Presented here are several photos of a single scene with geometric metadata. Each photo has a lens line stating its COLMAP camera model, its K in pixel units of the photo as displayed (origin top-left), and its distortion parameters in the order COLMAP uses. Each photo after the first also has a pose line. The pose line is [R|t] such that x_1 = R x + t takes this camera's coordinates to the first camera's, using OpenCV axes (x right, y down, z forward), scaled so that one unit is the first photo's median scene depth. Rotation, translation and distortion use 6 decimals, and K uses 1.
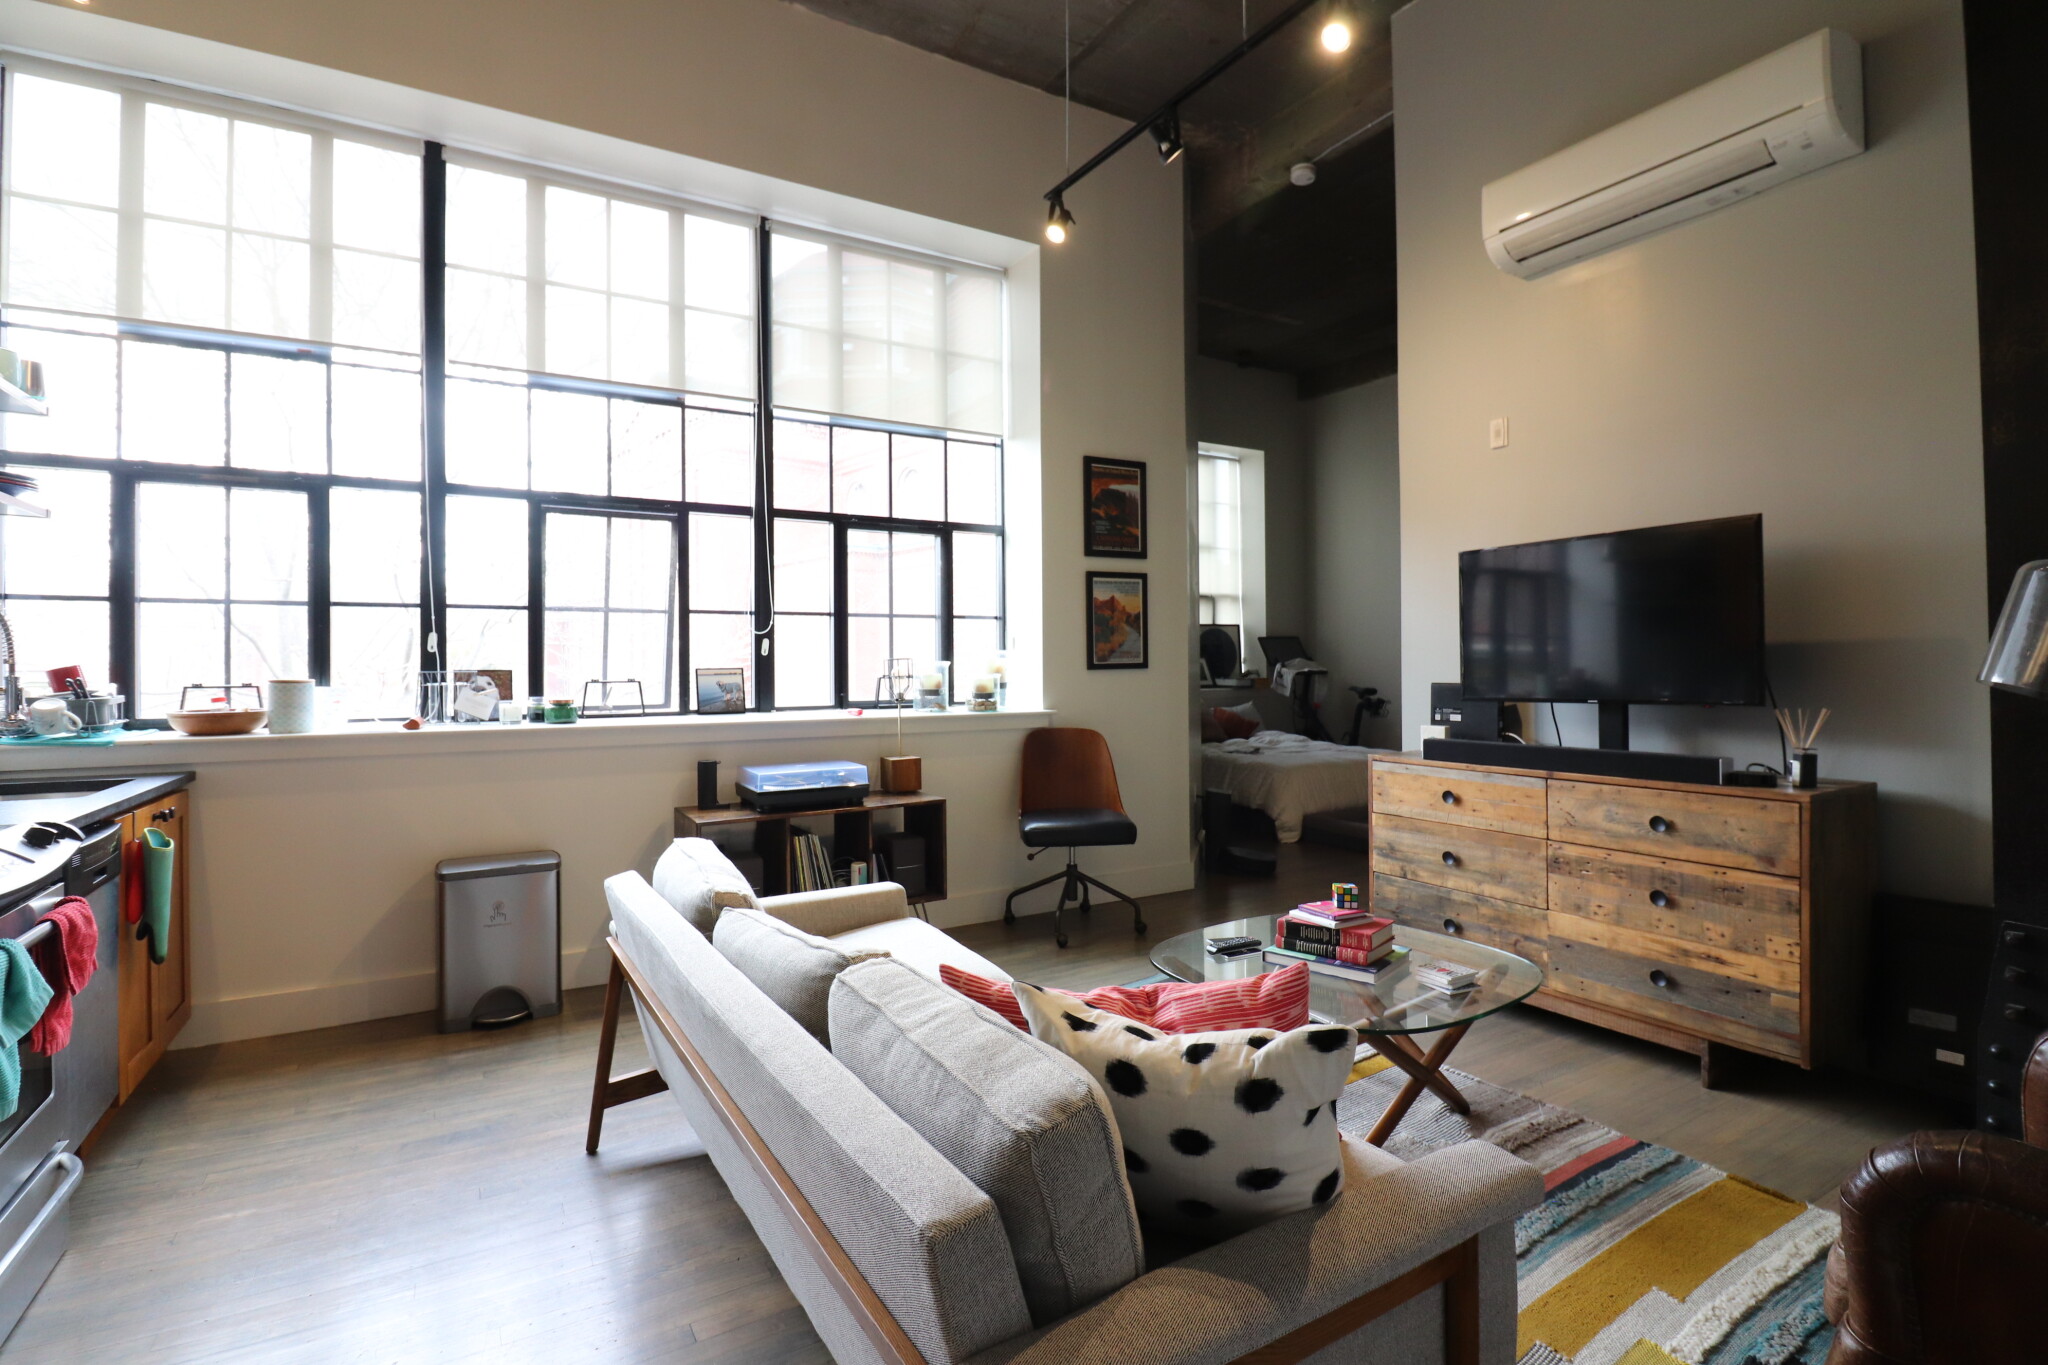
lens RADIAL K [[962.6, 0, 1019.0], [0, 962.6, 672.4], [0, 0, 1]] dist [-0.000833, -0.000199]
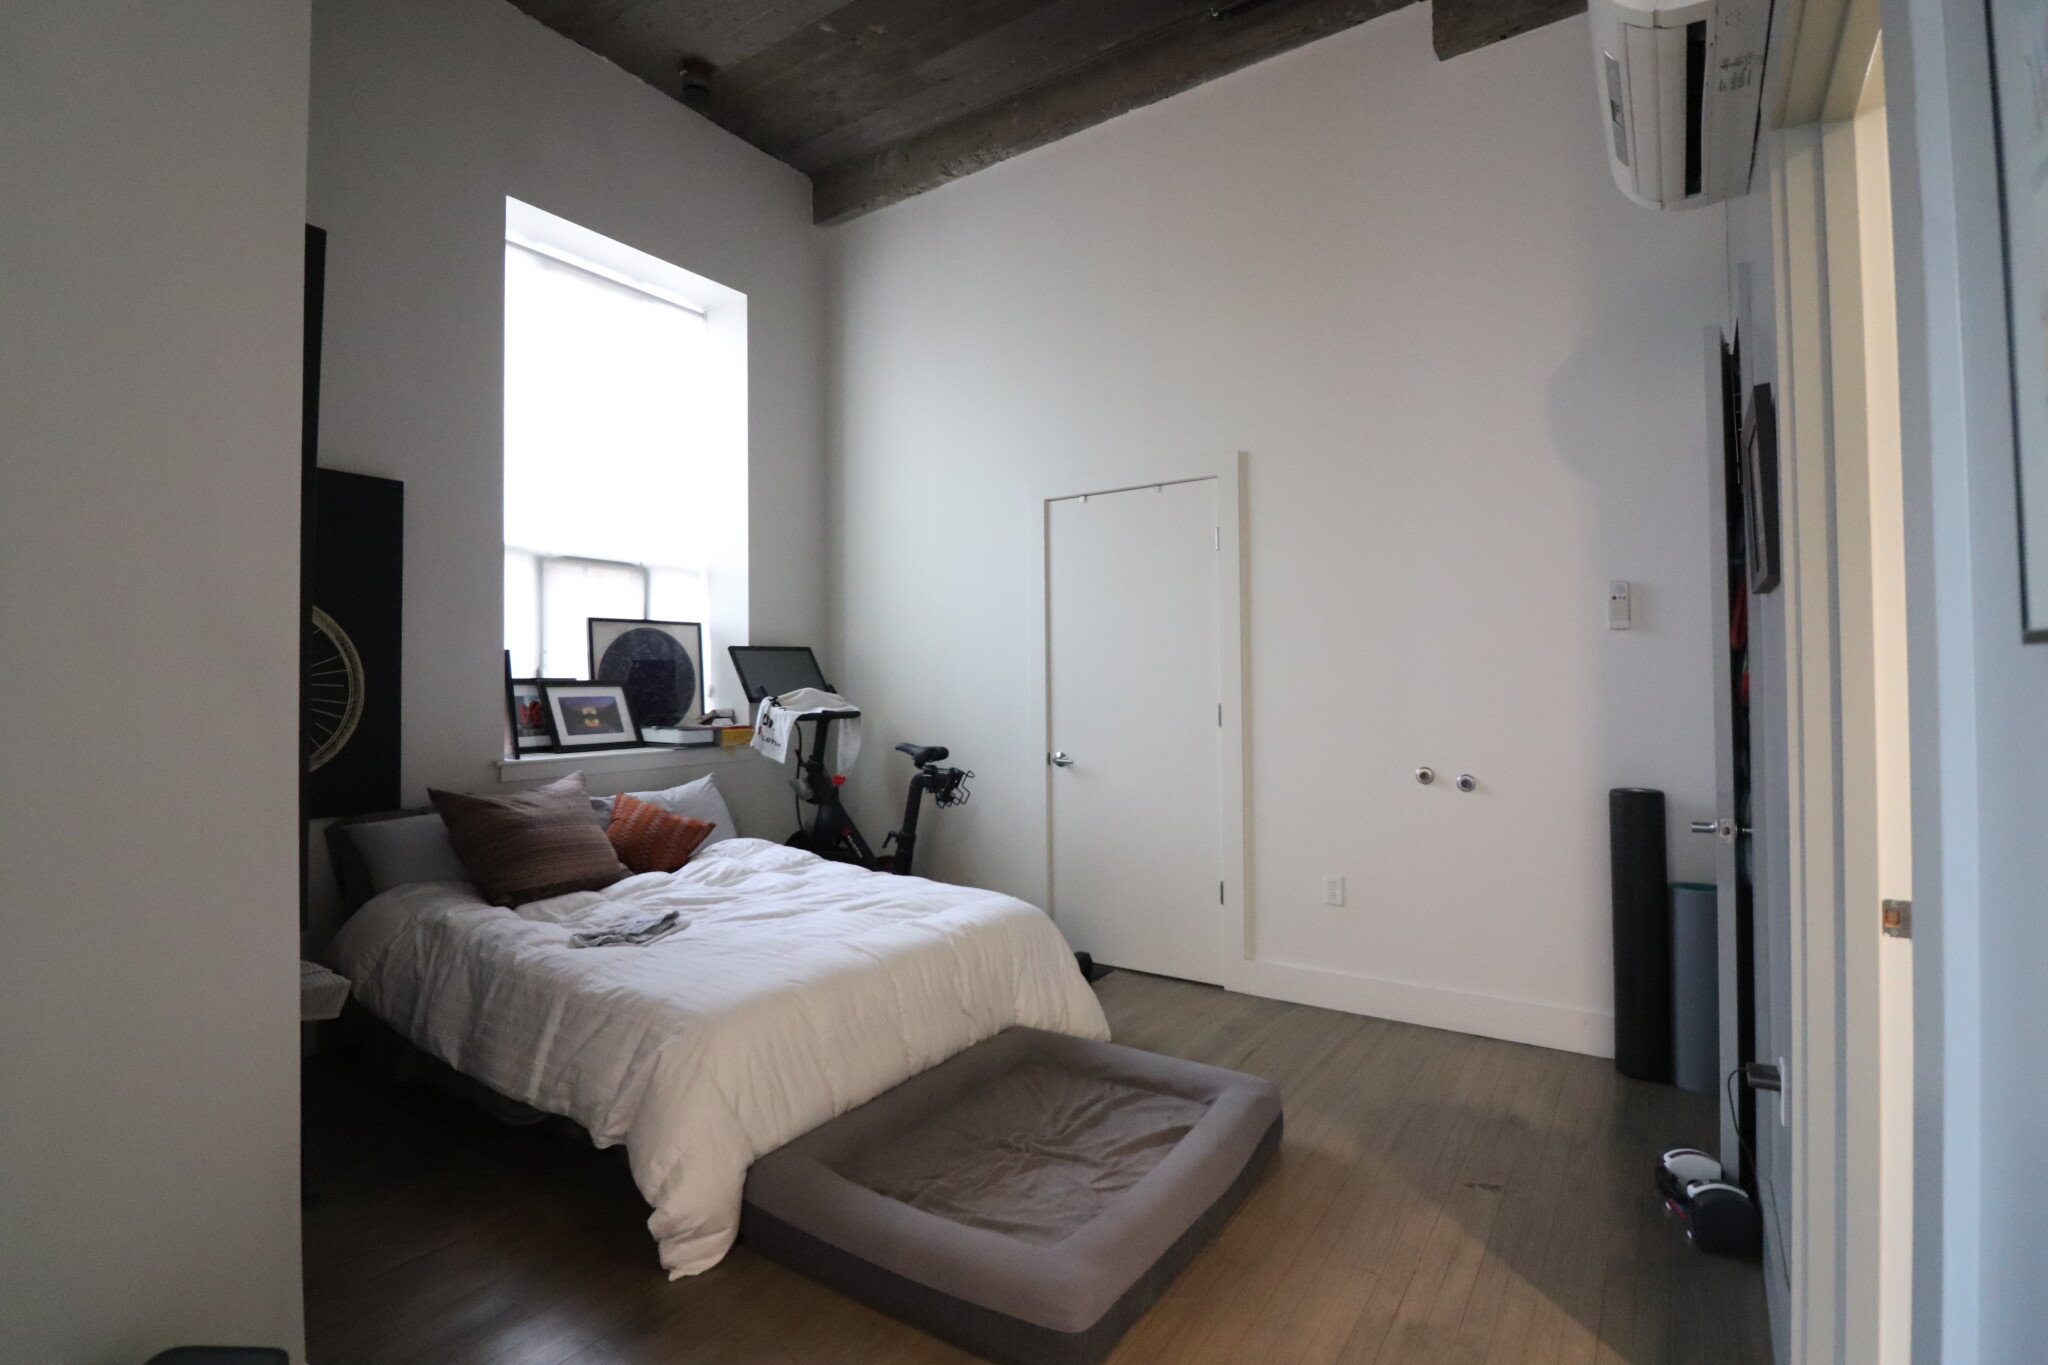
lens RADIAL K [[962.6, 0, 1019.0], [0, 962.6, 672.4], [0, 0, 1]] dist [-0.000833, -0.000199]
pose [[0.906290, 0.008662, 0.422567, 0.414054], [0.001941, 0.999694, -0.024655, -0.023509], [-0.422651, 0.023165, 0.905996, 1.136252]]
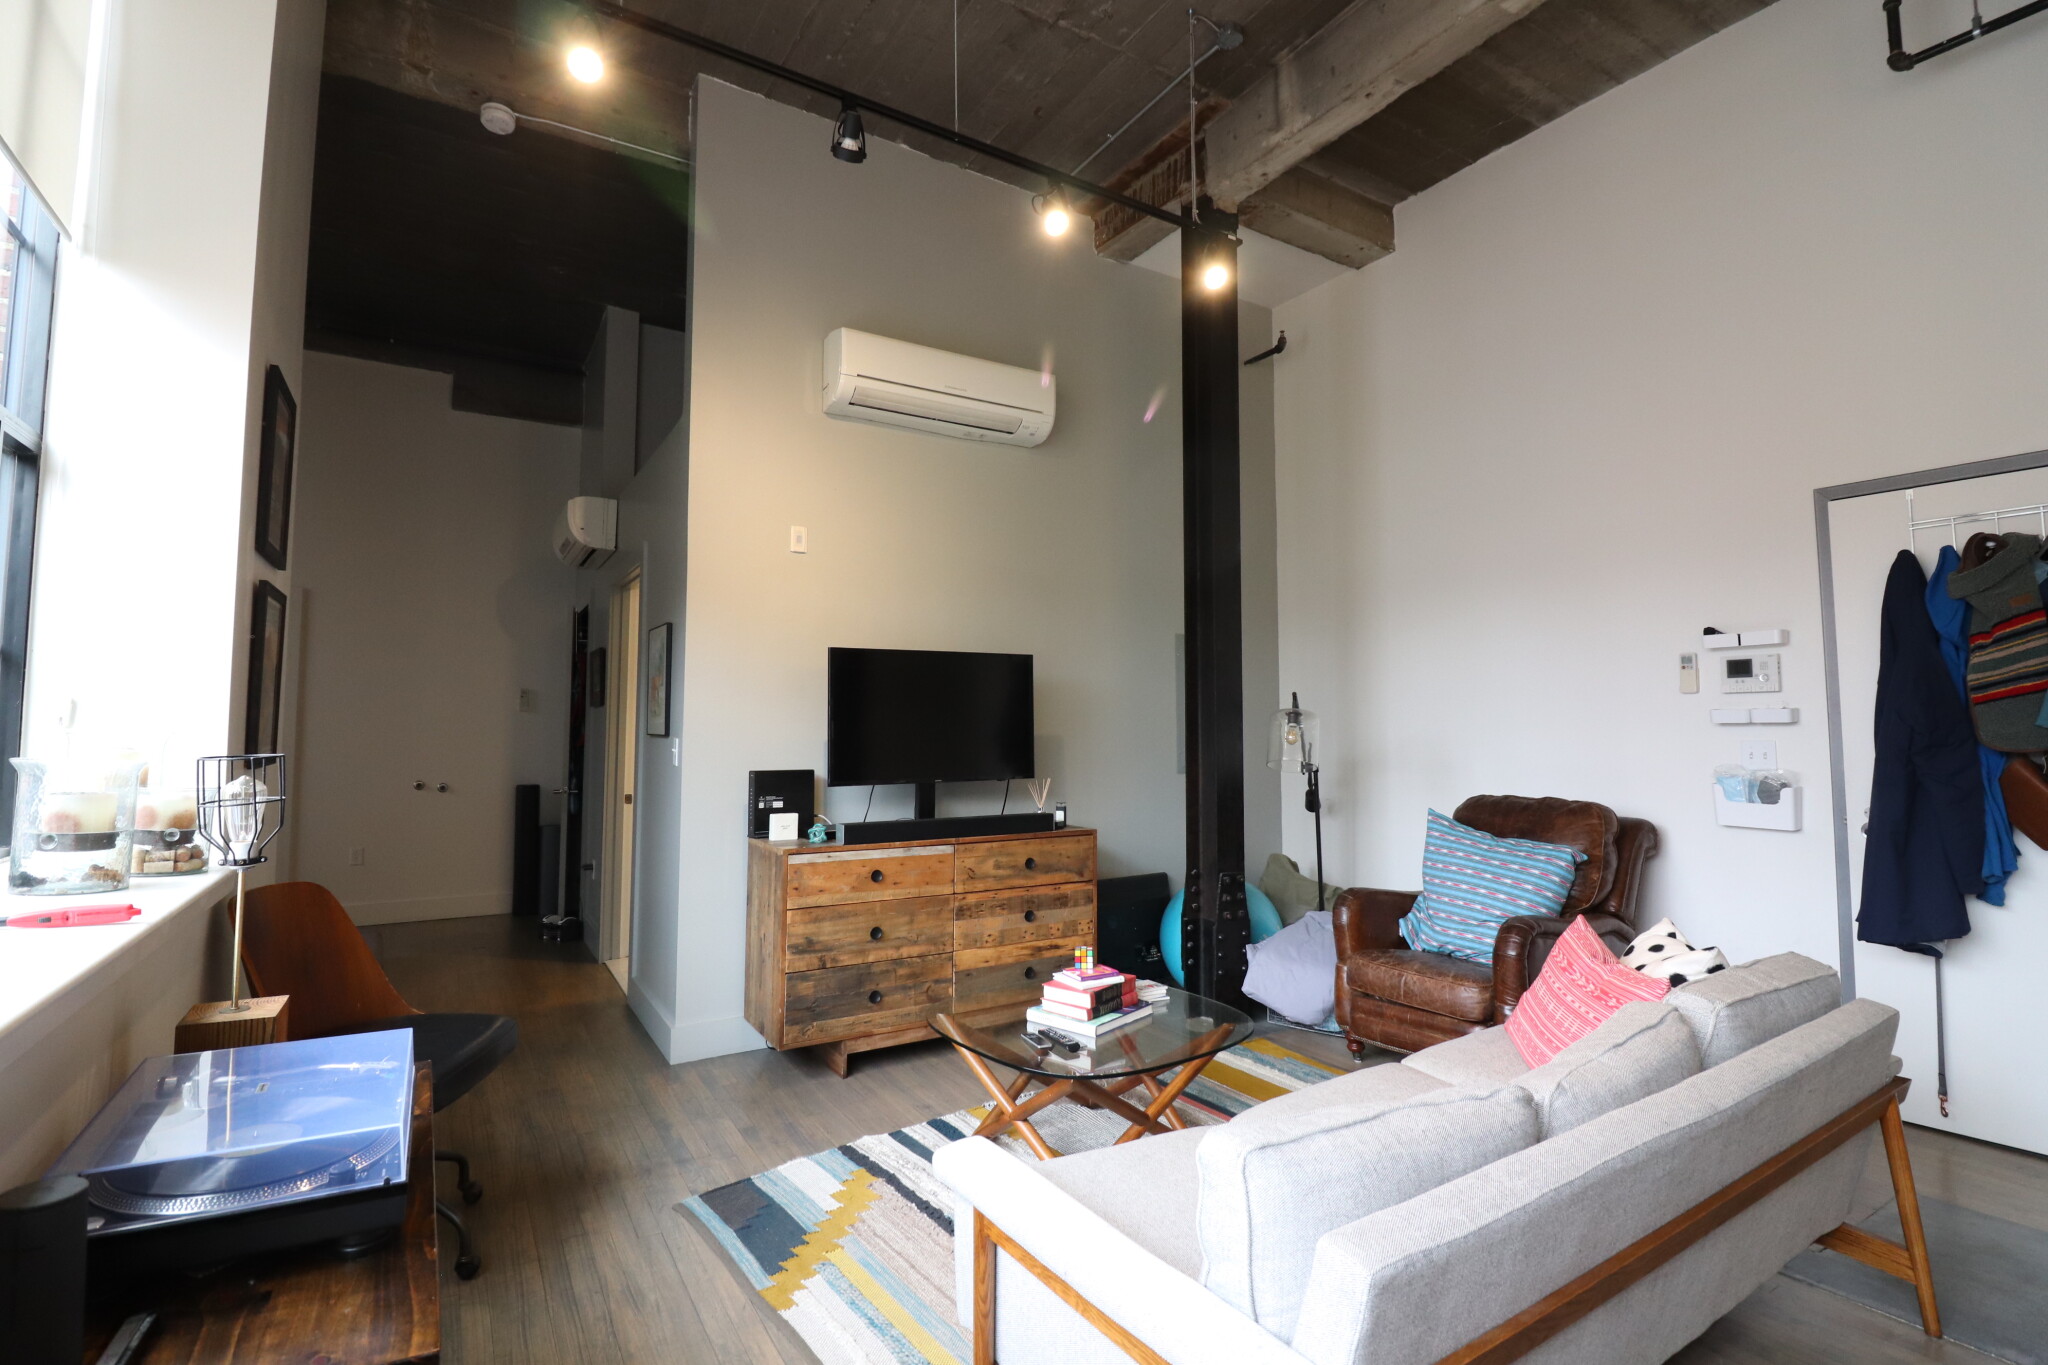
lens RADIAL K [[962.6, 0, 1019.0], [0, 962.6, 672.4], [0, 0, 1]] dist [-0.000833, -0.000199]
pose [[-0.016646, 0.070157, 0.997397, -0.584692], [0.007203, 0.997518, -0.070045, -0.019677], [-0.999835, 0.006018, -0.017110, 0.769627]]
